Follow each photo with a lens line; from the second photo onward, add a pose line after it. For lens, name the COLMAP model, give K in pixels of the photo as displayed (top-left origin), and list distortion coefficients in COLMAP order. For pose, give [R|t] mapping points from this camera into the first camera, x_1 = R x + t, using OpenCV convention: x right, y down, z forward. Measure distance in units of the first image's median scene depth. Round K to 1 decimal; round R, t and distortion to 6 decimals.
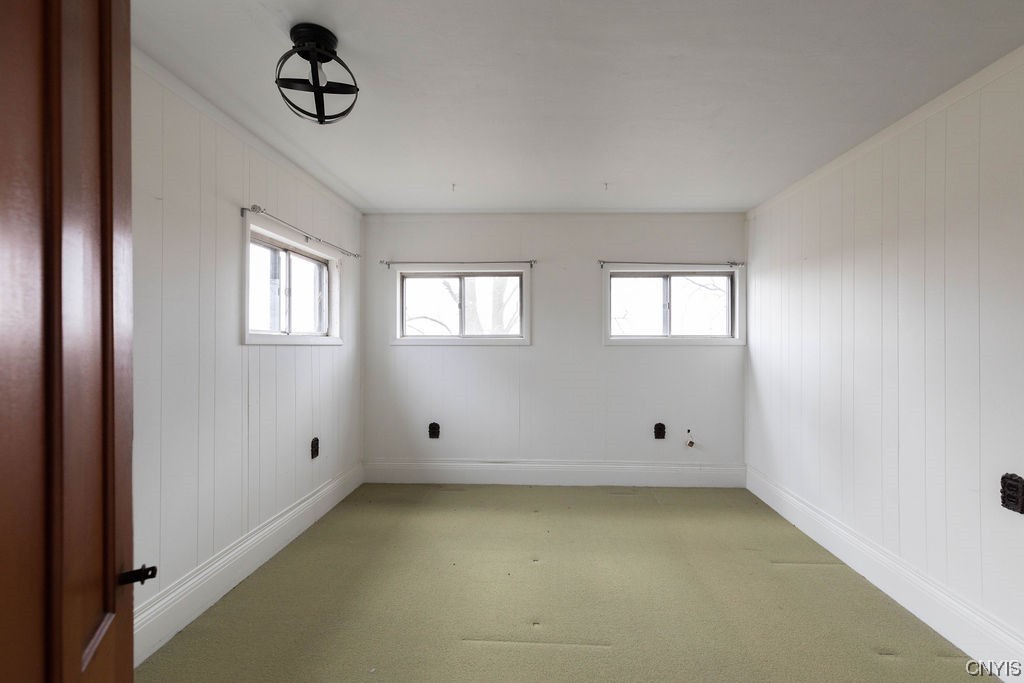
lens RADIAL K [[461.7, 0, 515.1], [0, 461.7, 341.7], [0, 0, 1]] dist [0.005829, -0.001752]
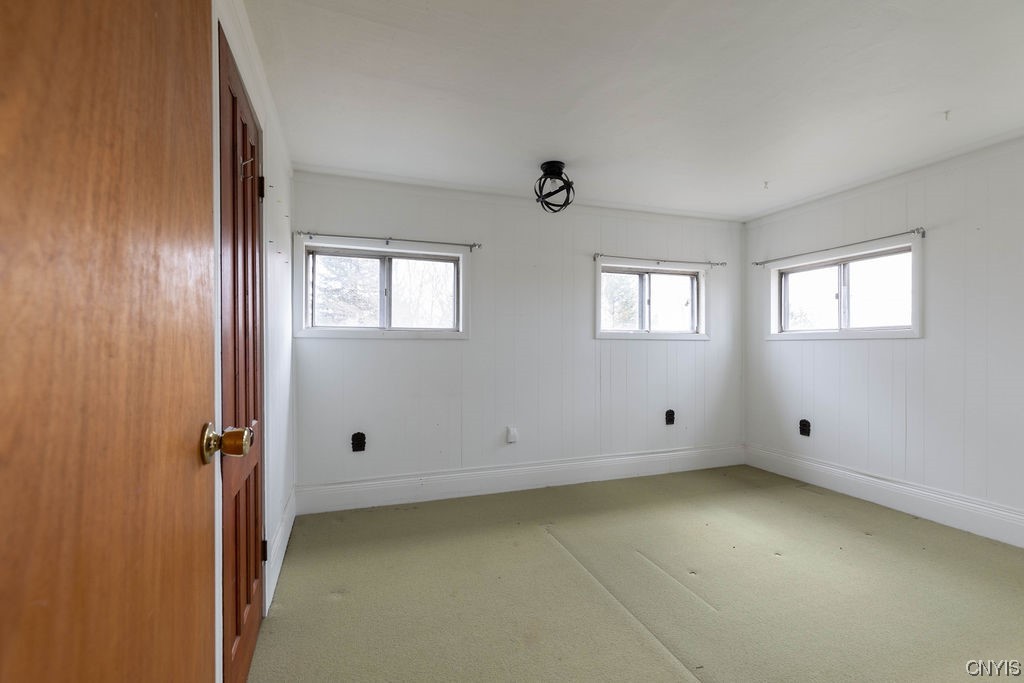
lens RADIAL K [[443.7, 0, 514.7], [0, 443.7, 344.5], [0, 0, 1]] dist [0.000057, 0.000047]
pose [[0.392412, -0.004694, -0.919777, 0.452828], [0.005492, 0.999981, -0.002760, 0.016901], [0.919773, -0.003968, 0.392431, 0.074738]]
